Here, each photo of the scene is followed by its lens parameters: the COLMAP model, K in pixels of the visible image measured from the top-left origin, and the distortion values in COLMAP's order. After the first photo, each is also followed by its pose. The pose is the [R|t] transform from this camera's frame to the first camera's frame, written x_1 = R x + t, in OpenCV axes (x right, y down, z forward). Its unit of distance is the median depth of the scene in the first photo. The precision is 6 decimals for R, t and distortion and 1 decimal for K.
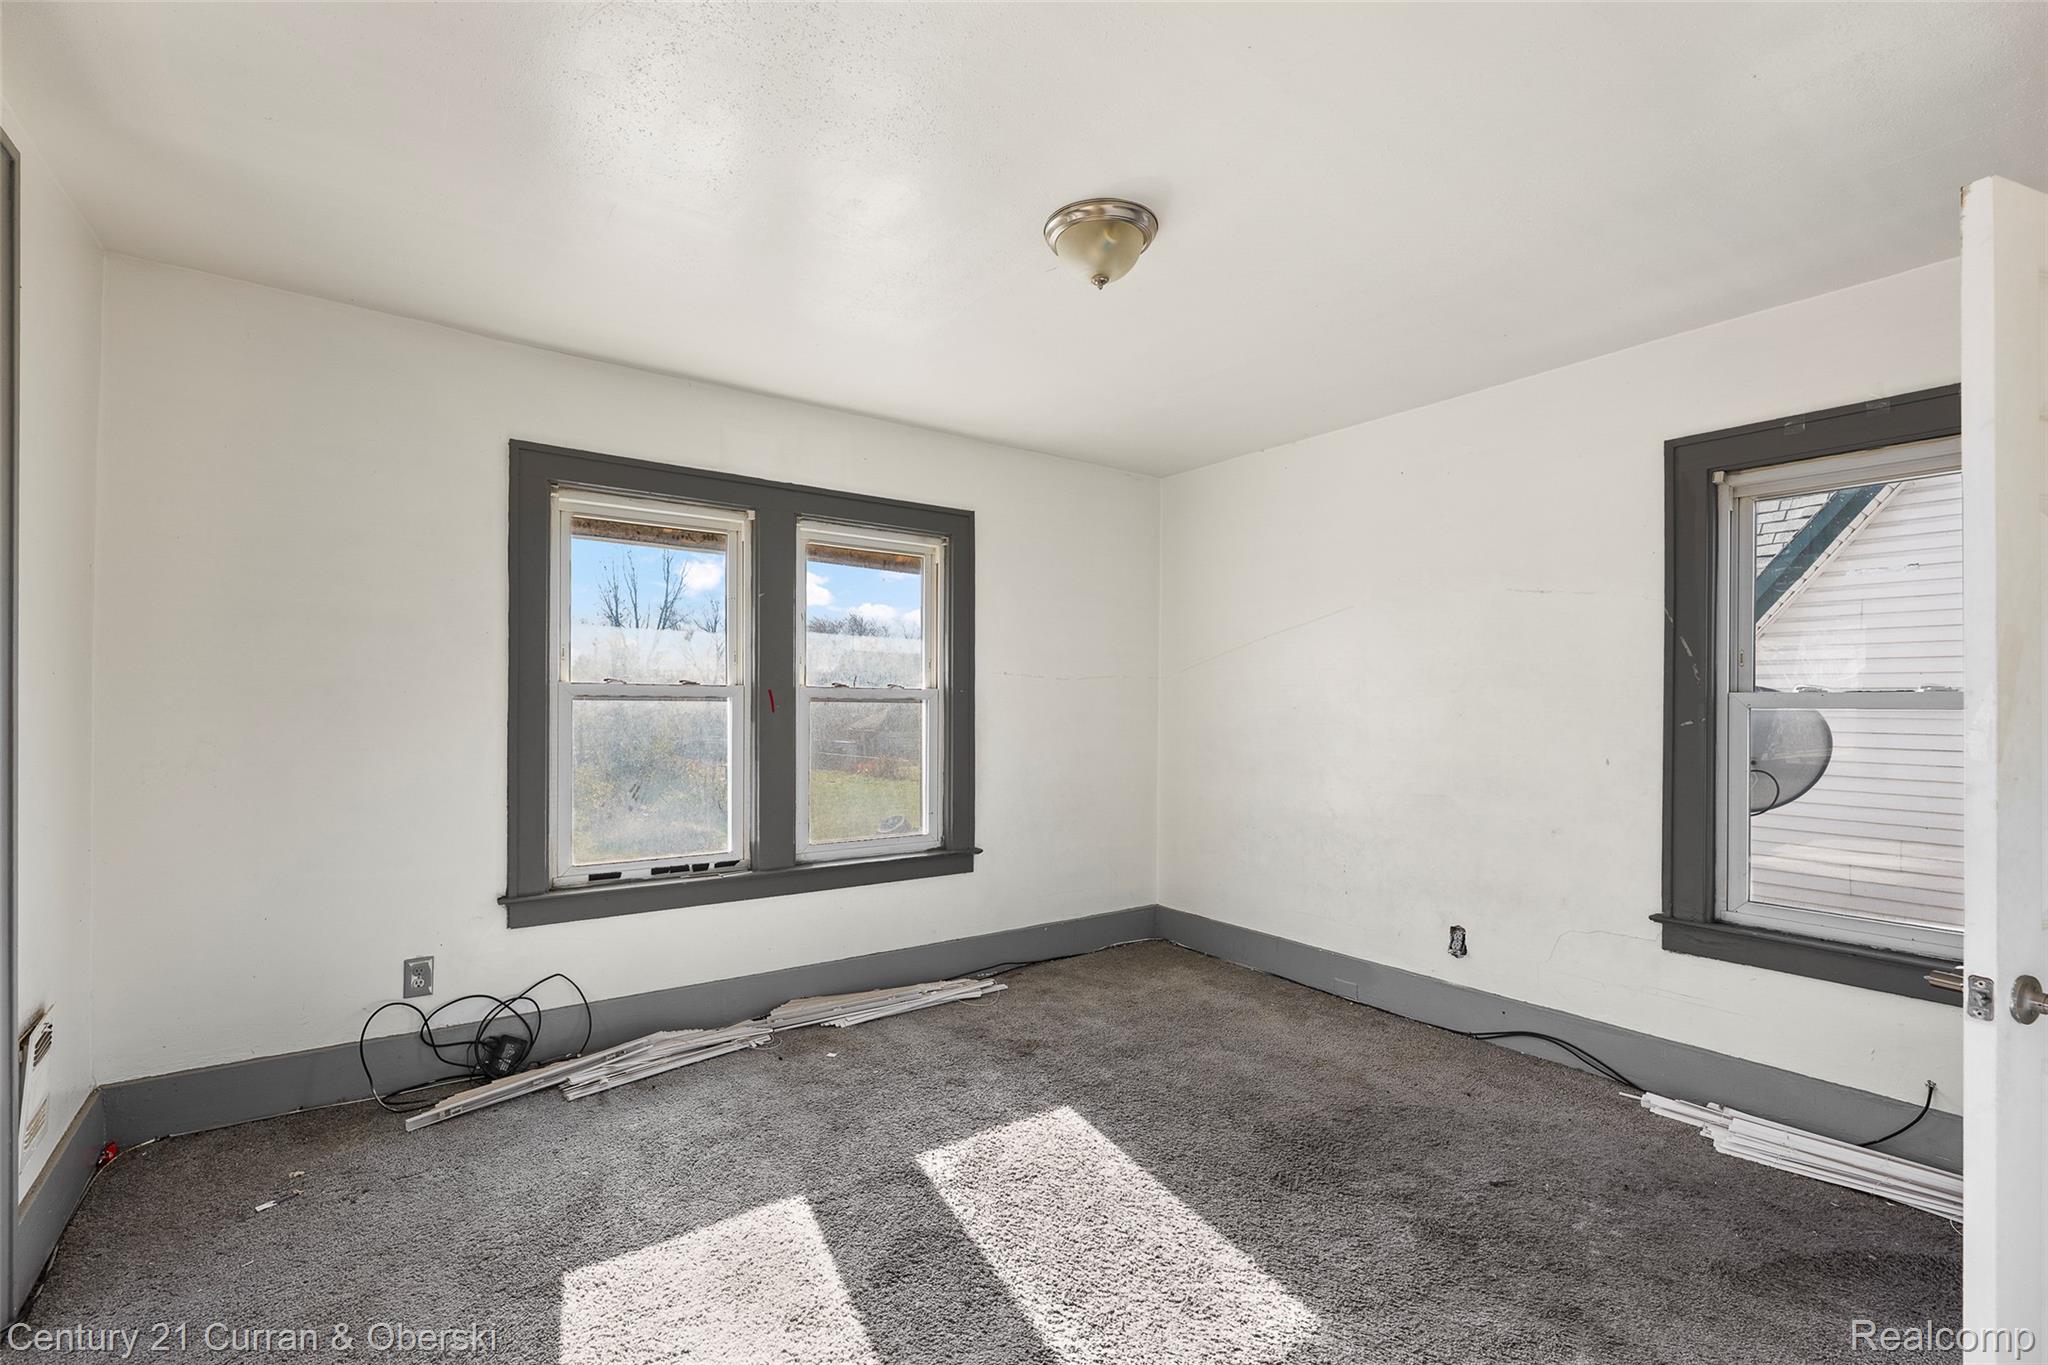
lens RADIAL K [[901.8, 0, 1023.7], [0, 901.8, 706.9], [0, 0, 1]] dist [0.000362, -0.000045]
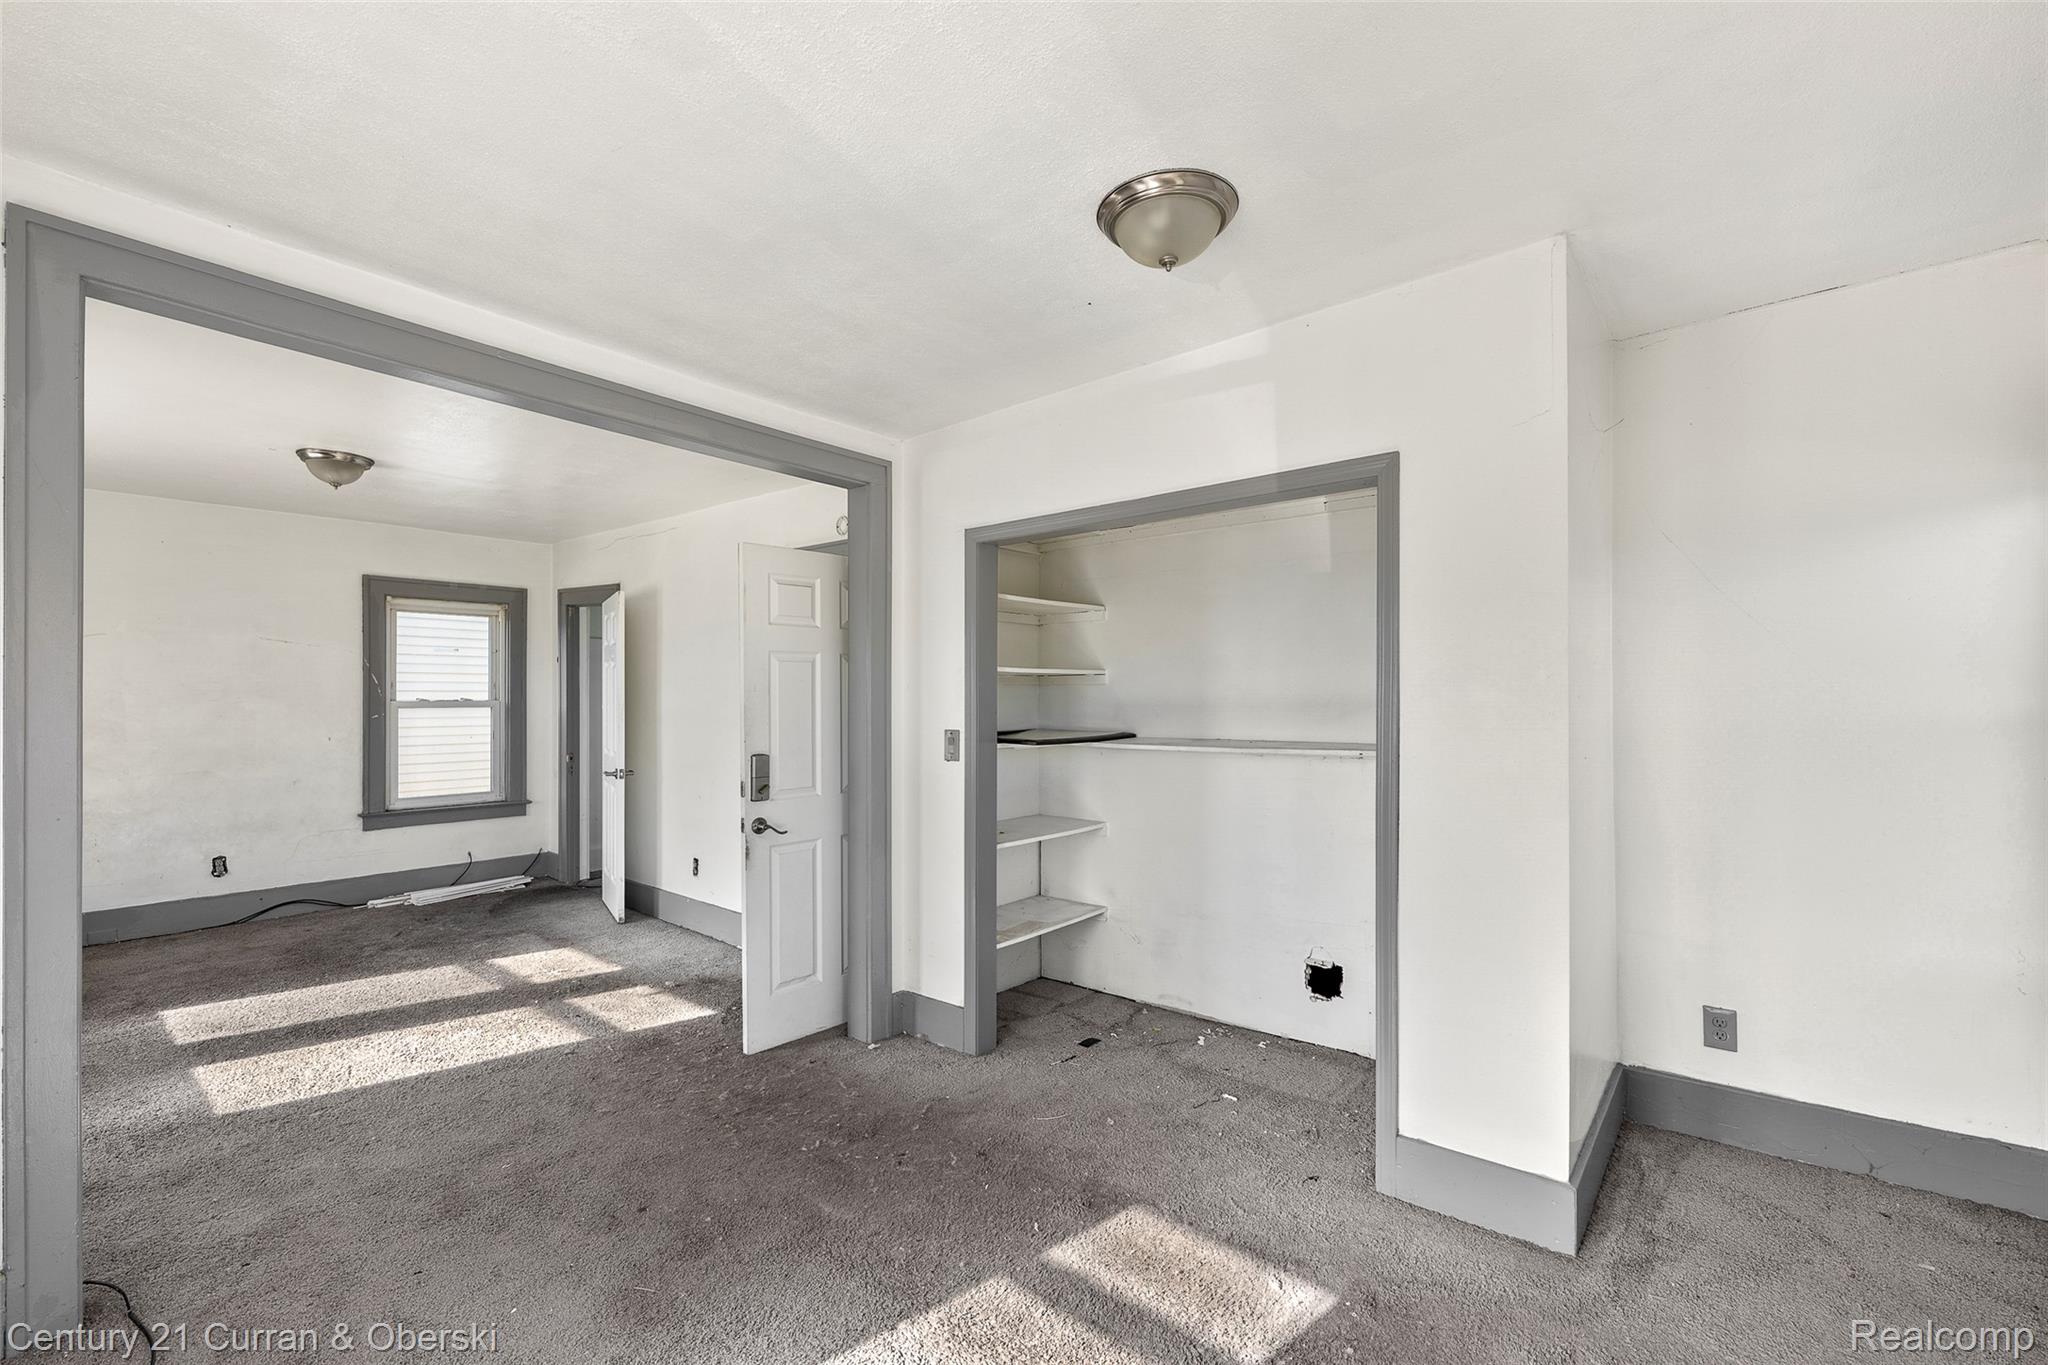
lens RADIAL K [[877.1, 0, 1021.1], [0, 877.1, 687.5], [0, 0, 1]] dist [0.000550, 0.000000]
pose [[-0.246022, 0.011239, 0.969199, -1.677163], [0.012286, 0.999889, -0.008476, -0.011891], [-0.969186, 0.009823, -0.246133, 0.086052]]
